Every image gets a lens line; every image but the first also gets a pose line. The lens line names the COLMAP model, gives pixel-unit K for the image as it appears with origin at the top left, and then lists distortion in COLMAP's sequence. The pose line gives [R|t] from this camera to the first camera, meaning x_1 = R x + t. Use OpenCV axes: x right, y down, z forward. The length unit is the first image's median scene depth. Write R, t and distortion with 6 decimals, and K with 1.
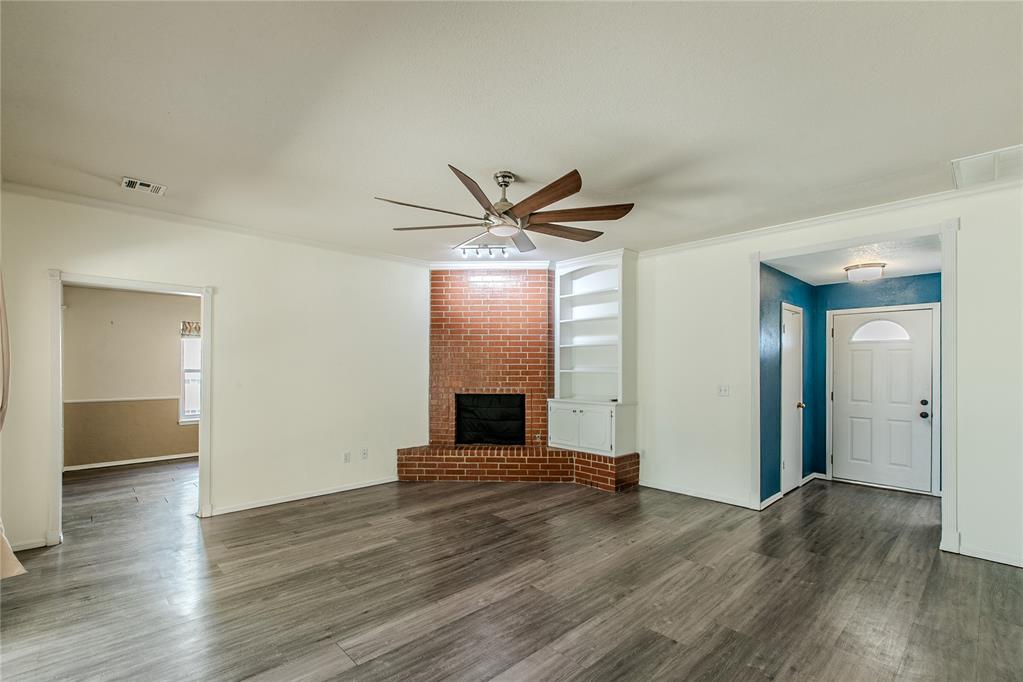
lens RADIAL K [[457.2, 0, 514.0], [0, 457.2, 364.6], [0, 0, 1]] dist [0.000473, 0.000098]
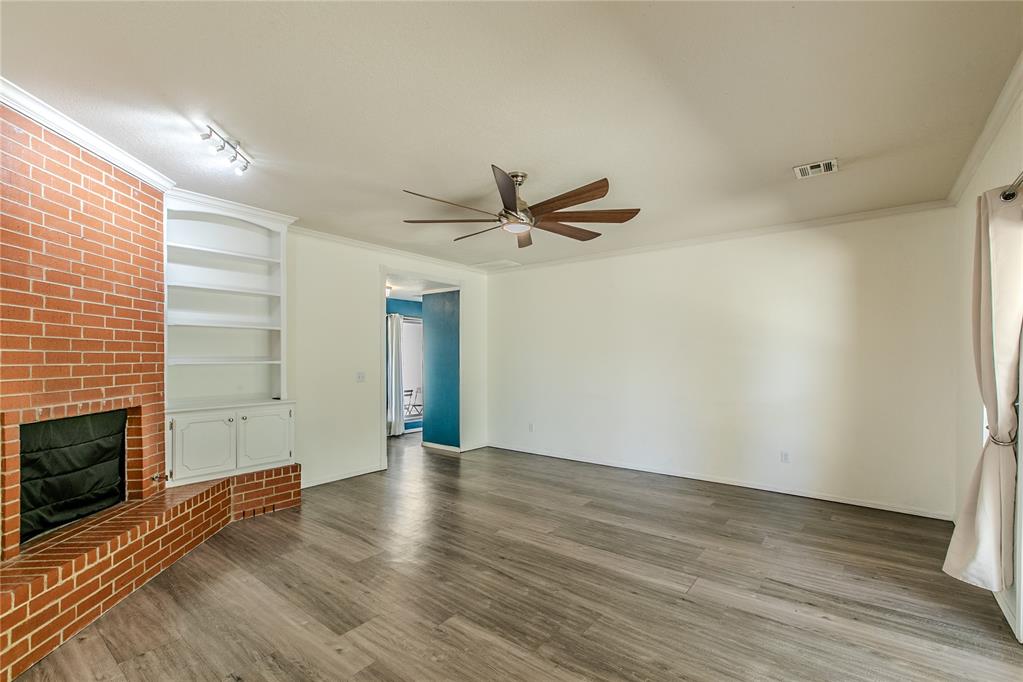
lens RADIAL K [[457.5, 0, 511.0], [0, 457.5, 359.9], [0, 0, 1]] dist [0.000443, 0.000157]
pose [[-0.144088, -0.009556, 0.989519, -0.616136], [-0.005457, 0.999946, 0.008862, 0.001514], [-0.989550, -0.004123, -0.144133, 0.673581]]
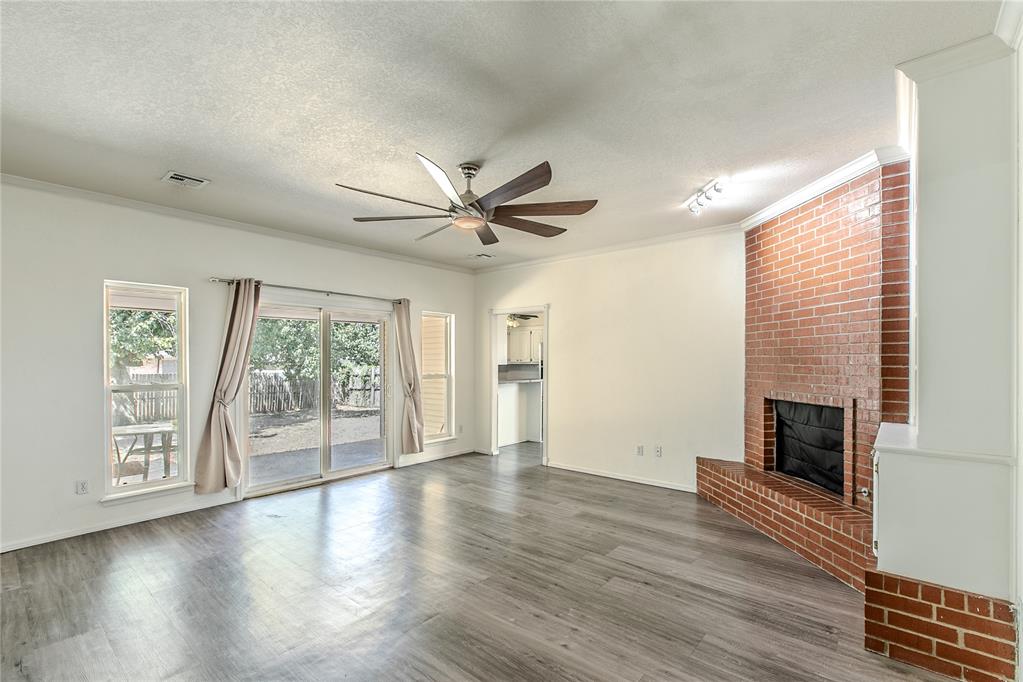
lens RADIAL K [[457.5, 0, 511.0], [0, 457.5, 359.9], [0, 0, 1]] dist [0.000443, 0.000157]
pose [[0.105129, -0.004178, -0.994450, 0.564613], [0.005829, 0.999977, -0.003585, 0.005396], [0.994442, -0.005420, 0.105150, 0.569133]]
